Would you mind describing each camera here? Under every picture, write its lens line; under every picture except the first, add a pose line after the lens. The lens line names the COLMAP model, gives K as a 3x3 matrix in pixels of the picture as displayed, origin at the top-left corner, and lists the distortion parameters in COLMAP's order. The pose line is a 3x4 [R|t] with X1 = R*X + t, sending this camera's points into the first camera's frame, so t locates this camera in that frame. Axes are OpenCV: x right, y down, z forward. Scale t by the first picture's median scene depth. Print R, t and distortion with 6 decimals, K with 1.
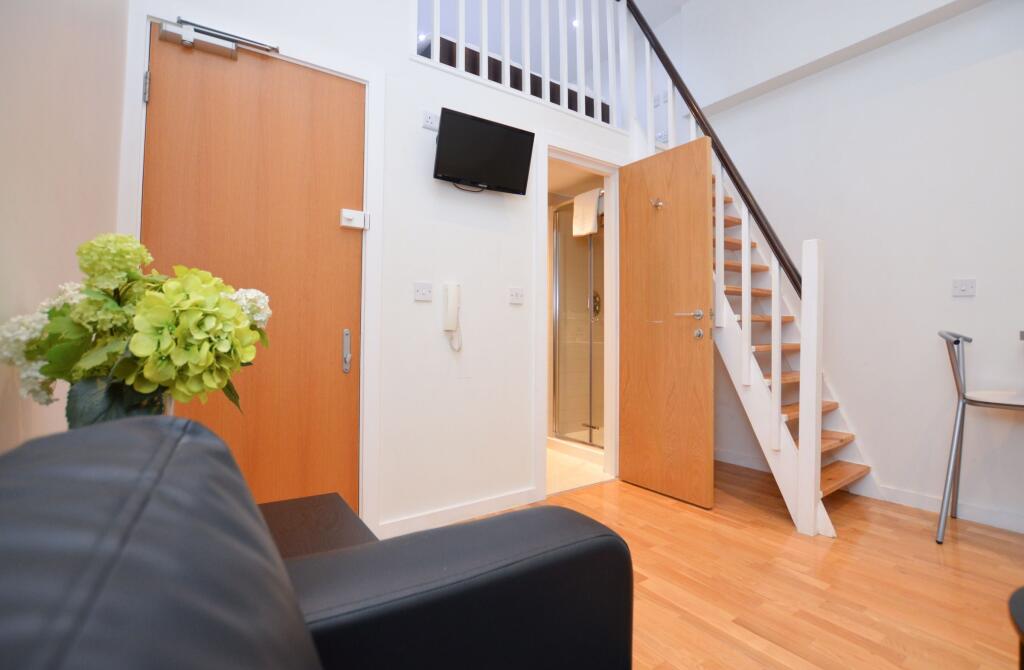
lens RADIAL K [[484.6, 0, 525.2], [0, 484.6, 316.2], [0, 0, 1]] dist [-0.012632, -0.001001]
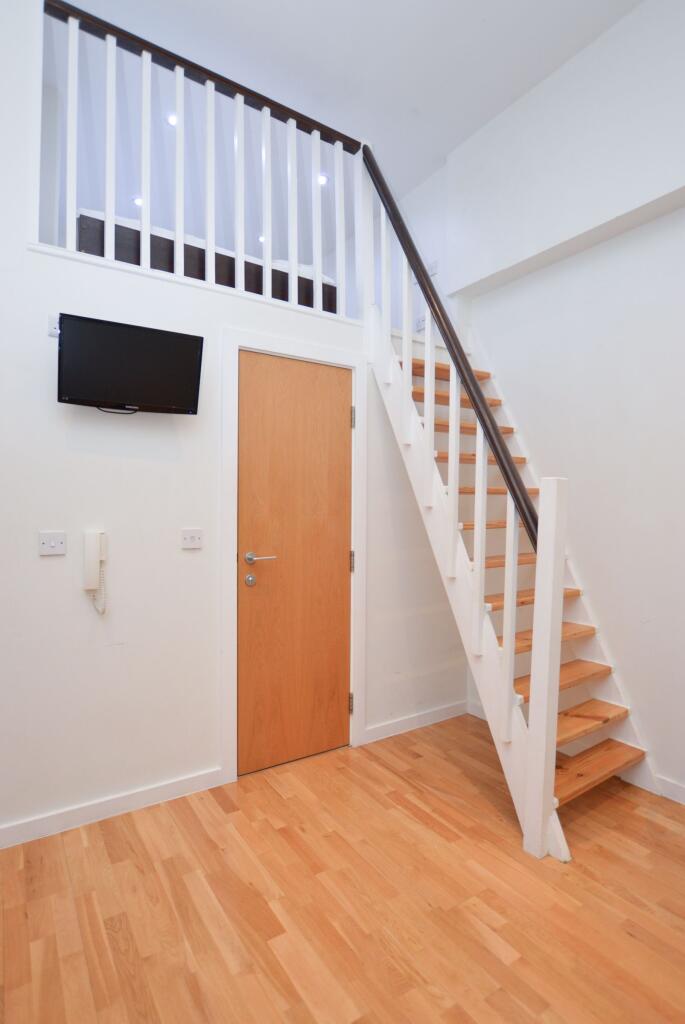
lens RADIAL K [[533.9, 0, 341.6], [0, 533.9, 514.6], [0, 0, 1]] dist [-0.011477, 0.002513]
pose [[0.998701, 0.000229, -0.050947, 0.304913], [0.001659, 0.999313, 0.037013, -0.126229], [0.050921, -0.037049, 0.998015, 0.137014]]
